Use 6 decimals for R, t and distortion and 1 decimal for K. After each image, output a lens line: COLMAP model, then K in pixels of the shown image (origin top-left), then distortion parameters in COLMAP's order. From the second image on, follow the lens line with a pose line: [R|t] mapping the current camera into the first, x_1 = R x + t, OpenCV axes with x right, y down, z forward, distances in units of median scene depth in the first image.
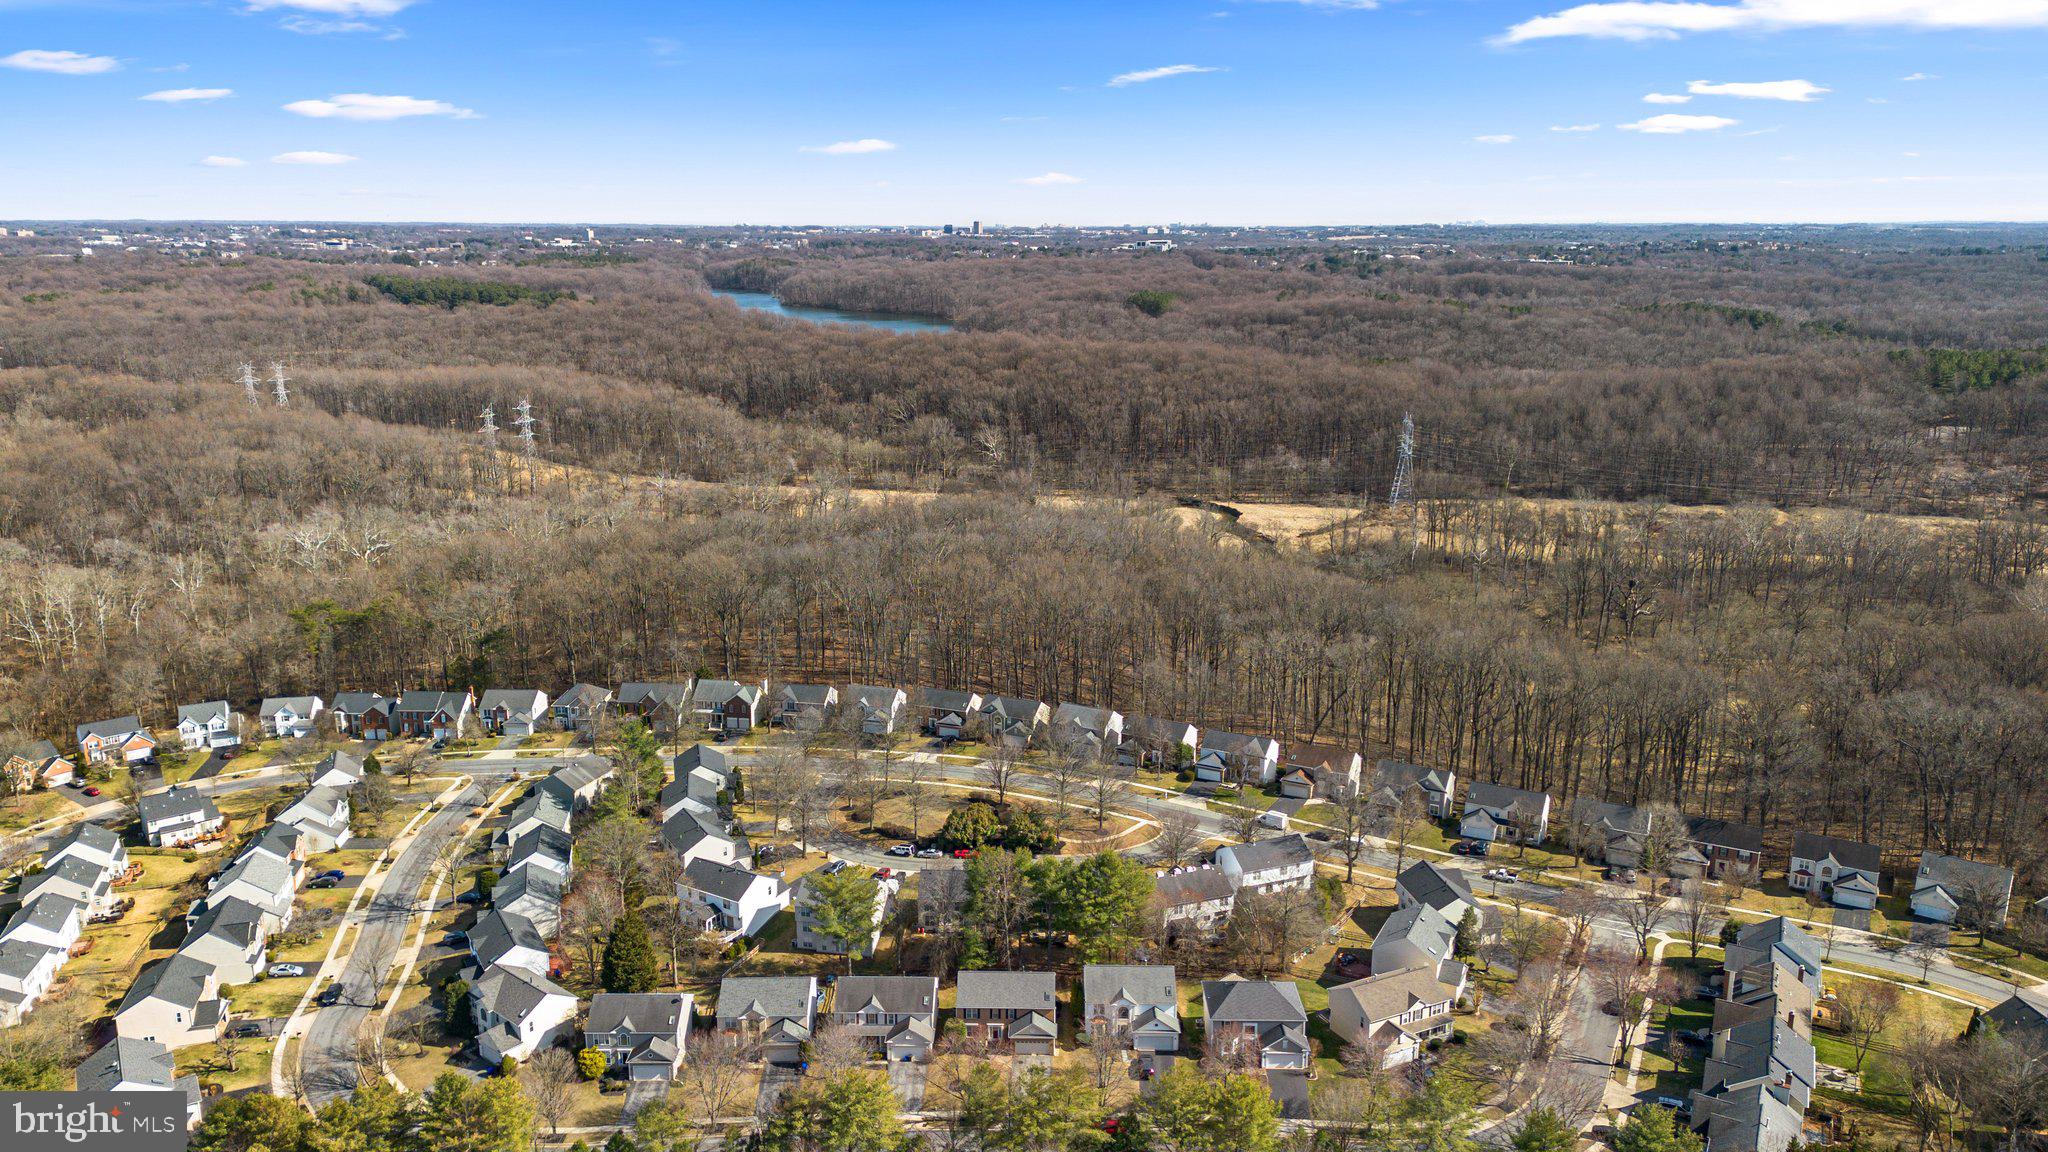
lens RADIAL K [[1451.9, 0, 1028.1], [0, 1451.9, 574.9], [0, 0, 1]] dist [0.078912, -0.066257]
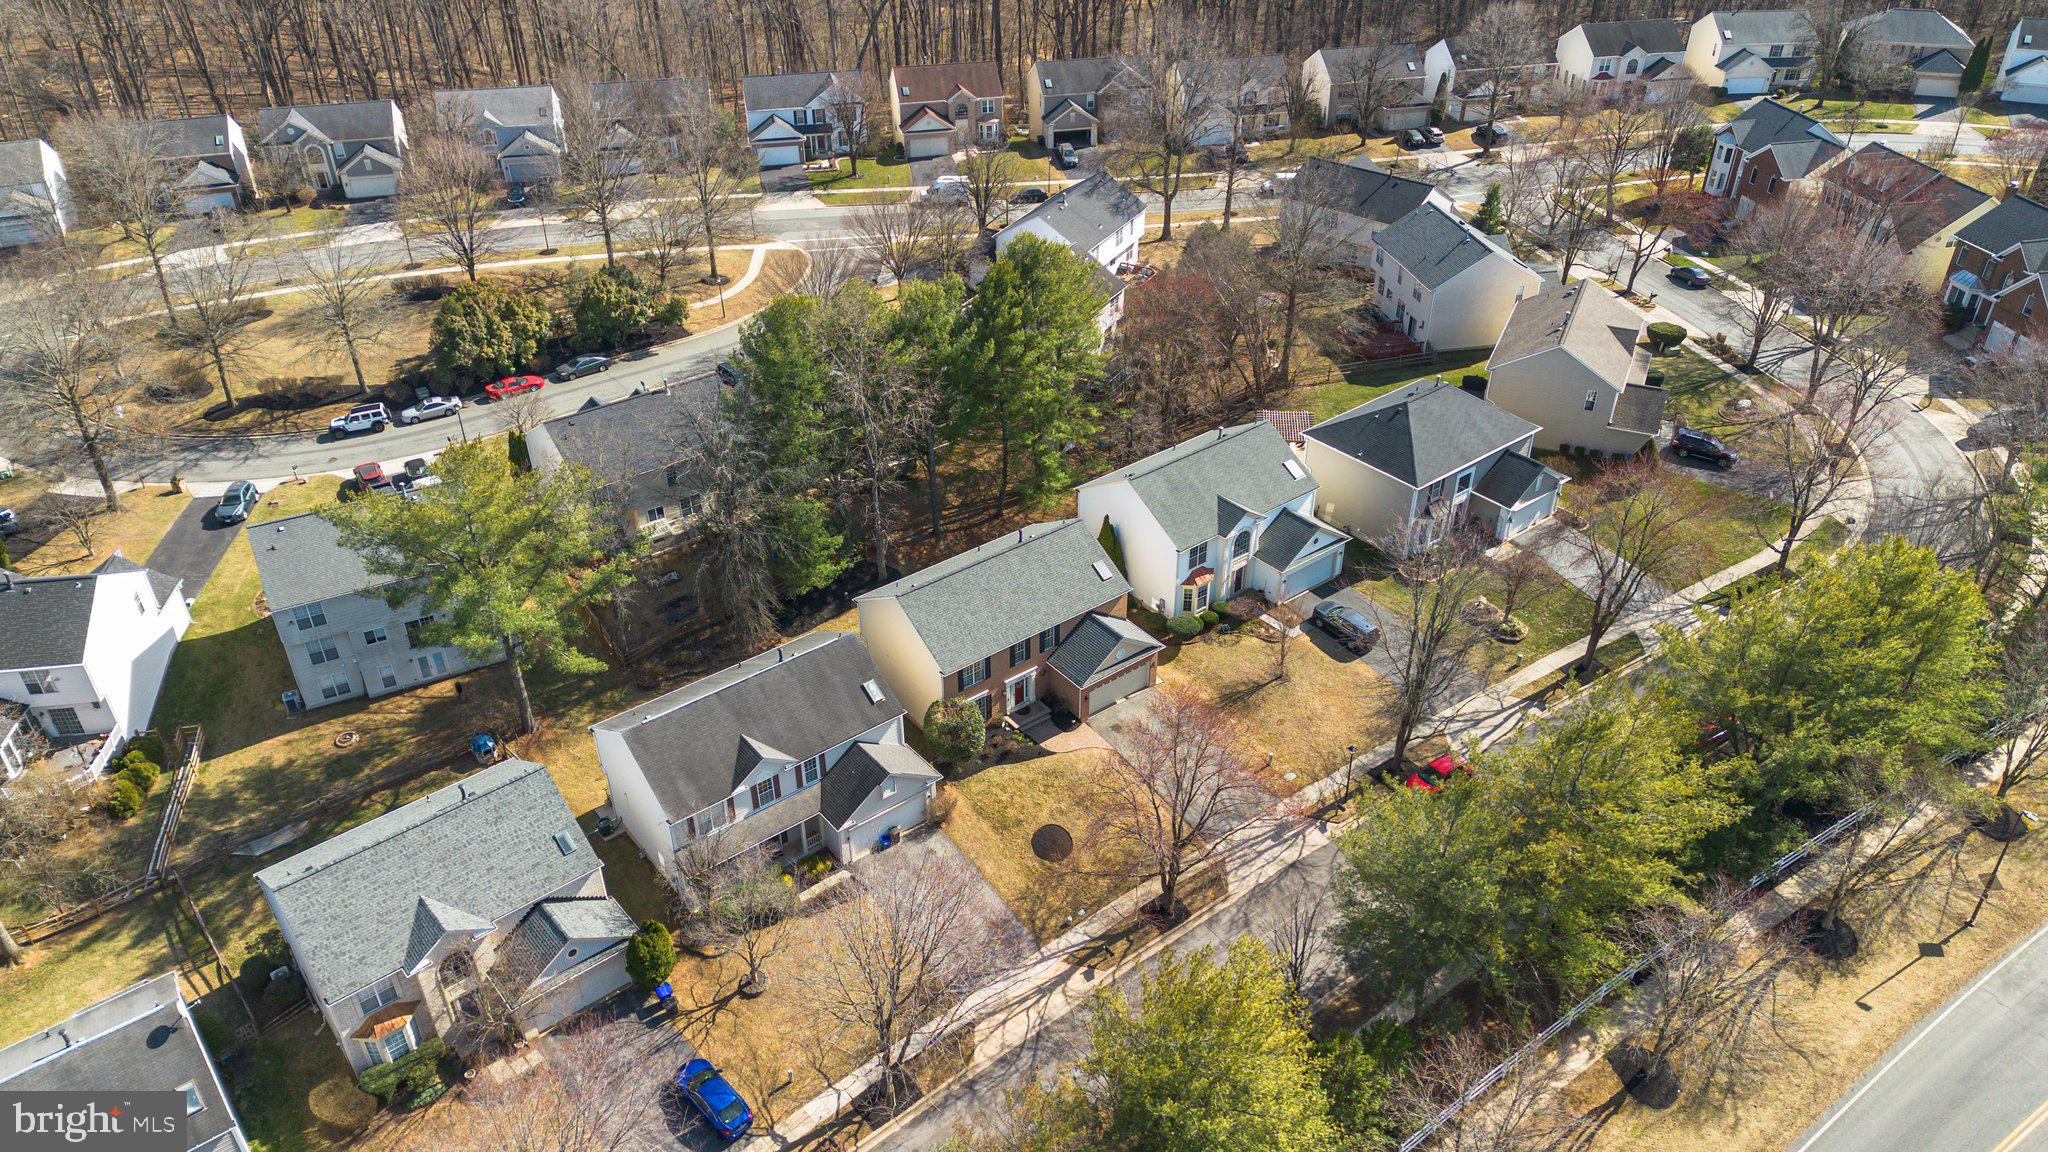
lens RADIAL K [[1451.9, 0, 1023.6], [0, 1451.9, 567.9], [0, 0, 1]] dist [0.078912, -0.066257]
pose [[0.778786, -0.353234, 0.518379, -0.189672], [0.162067, 0.911626, 0.377719, 0.102506], [-0.605992, -0.210151, 0.767210, 0.575276]]
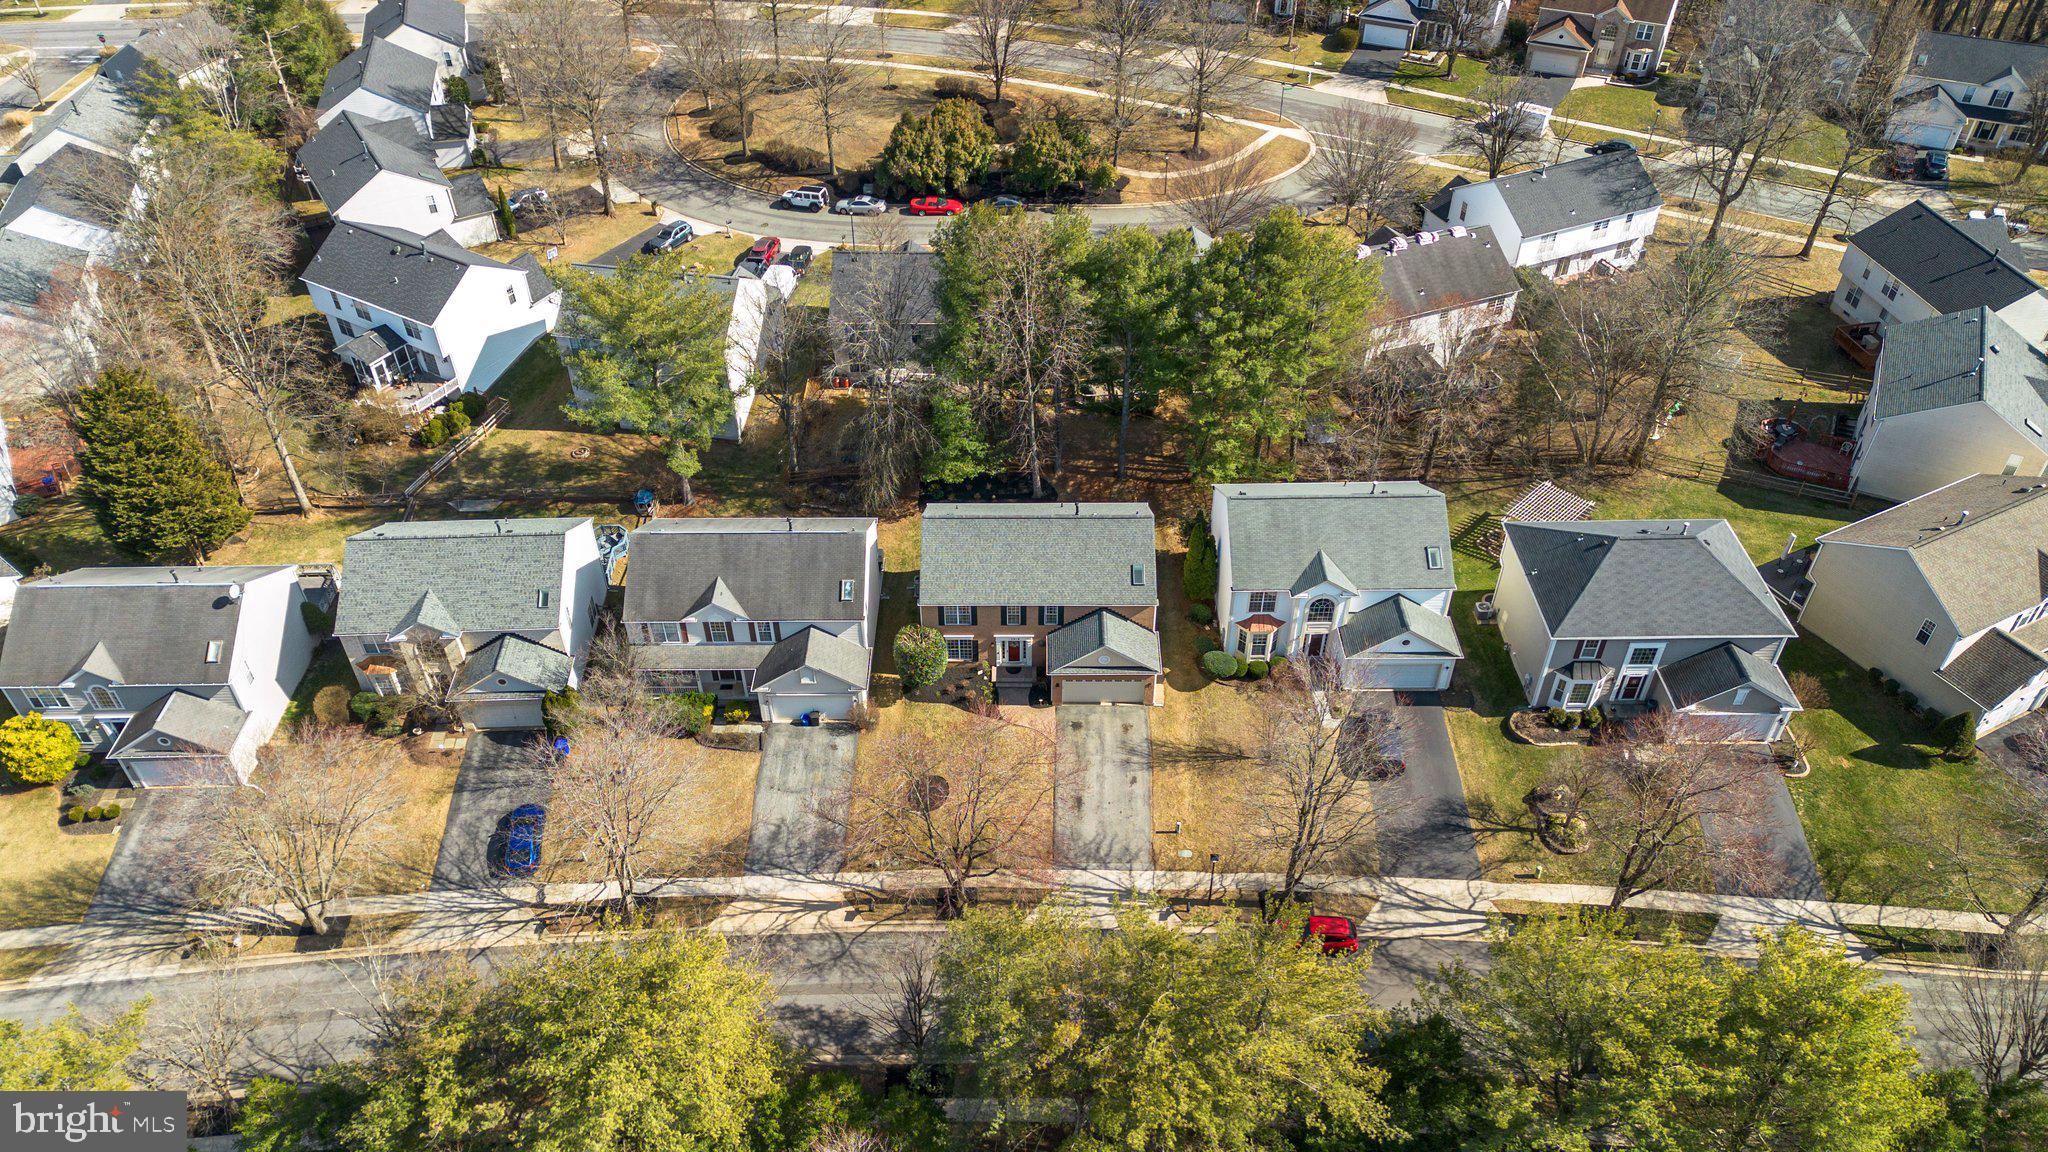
lens RADIAL K [[1451.9, 0, 1019.8], [0, 1451.9, 578.1], [0, 0, 1]] dist [0.078912, -0.066257]
pose [[0.999845, -0.016701, 0.005654, -0.019070], [0.012372, 0.892973, 0.449941, 0.086520], [-0.012564, -0.449801, 0.893040, 0.529572]]
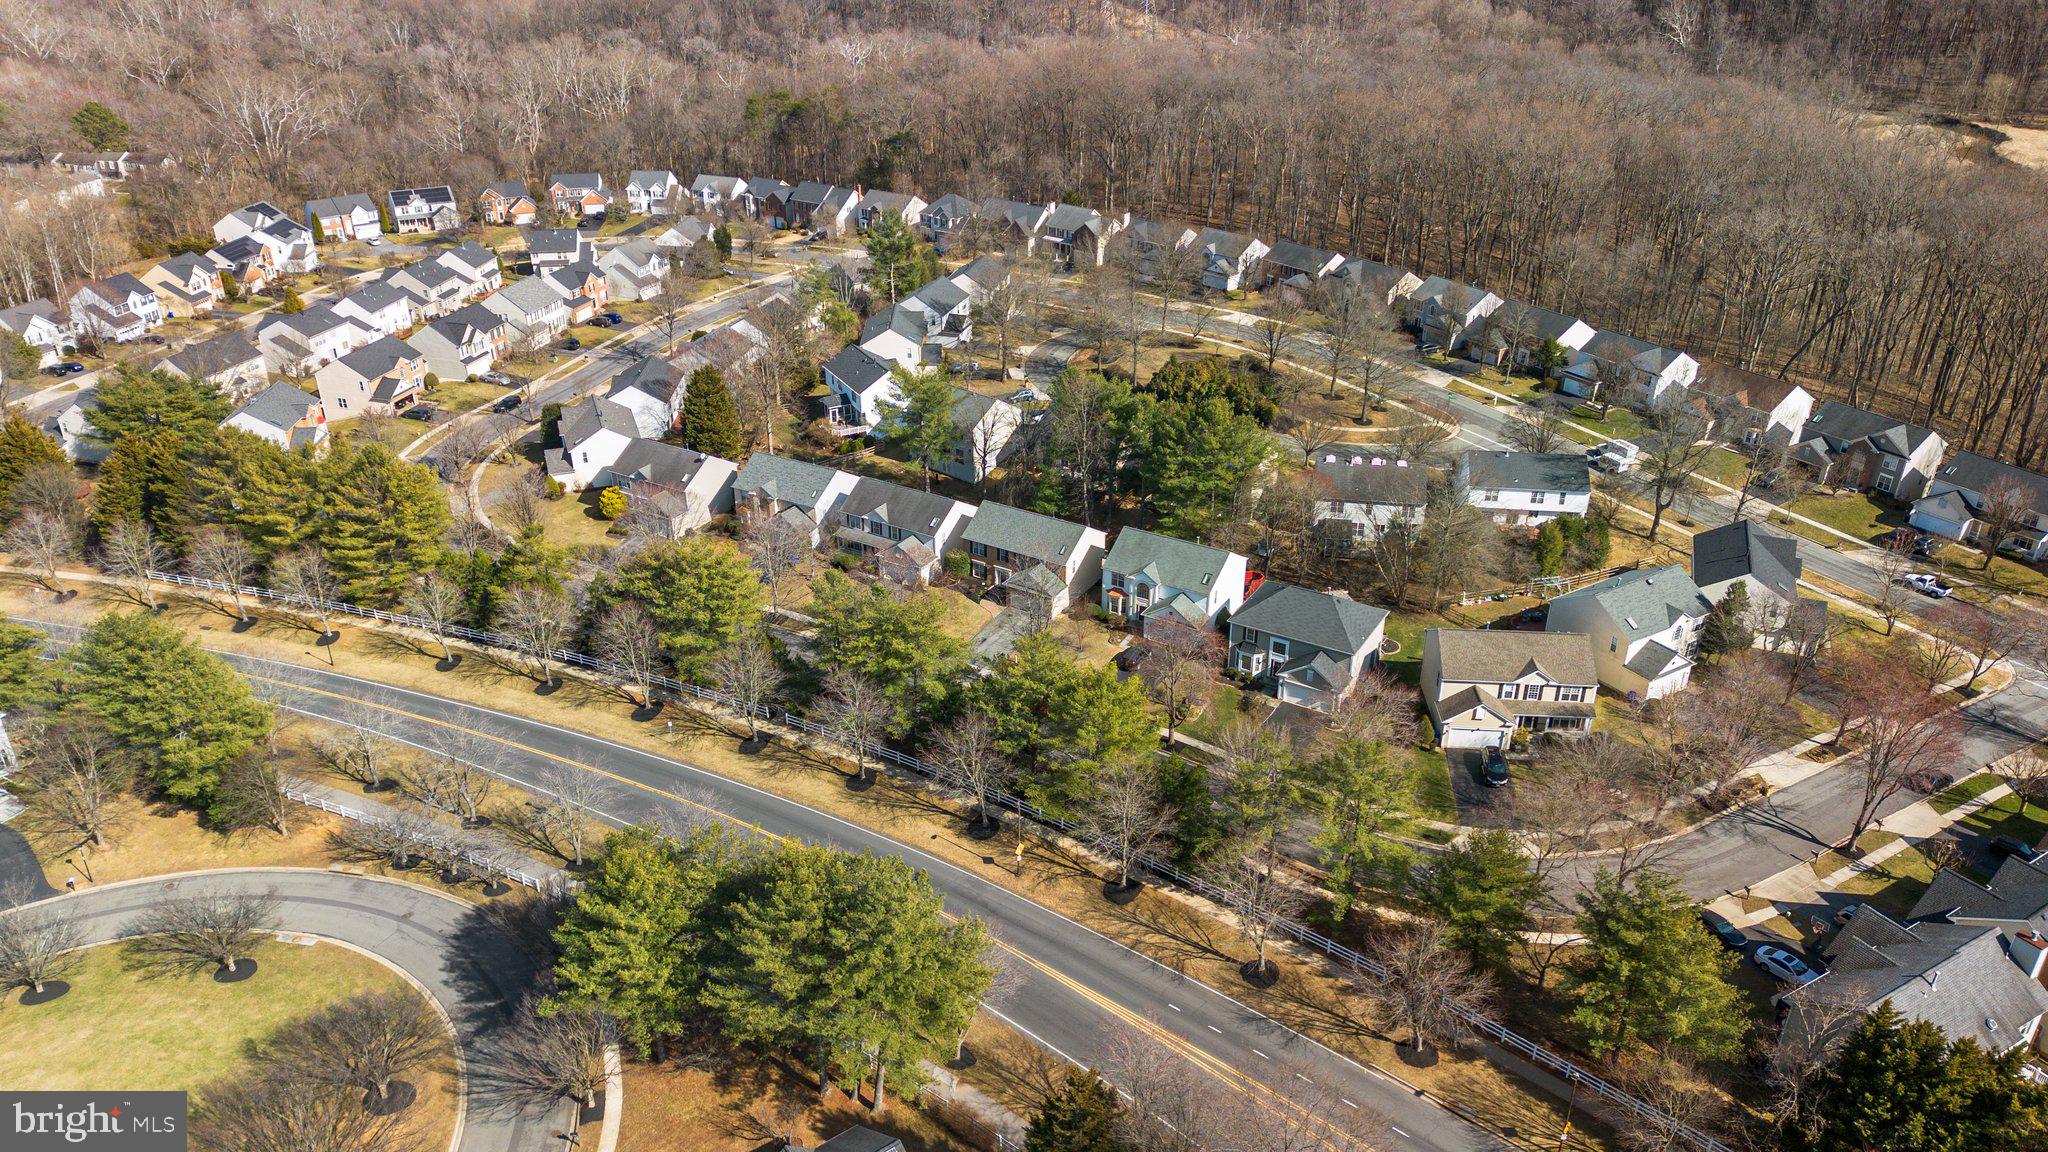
lens RADIAL K [[1451.9, 0, 1022.1], [0, 1451.9, 583.9], [0, 0, 1]] dist [0.078912, -0.066257]
pose [[0.861864, 0.232116, -0.450902, 0.294523], [-0.118853, 0.956795, 0.265362, 0.084425], [0.493016, -0.175115, 0.852215, 0.266195]]
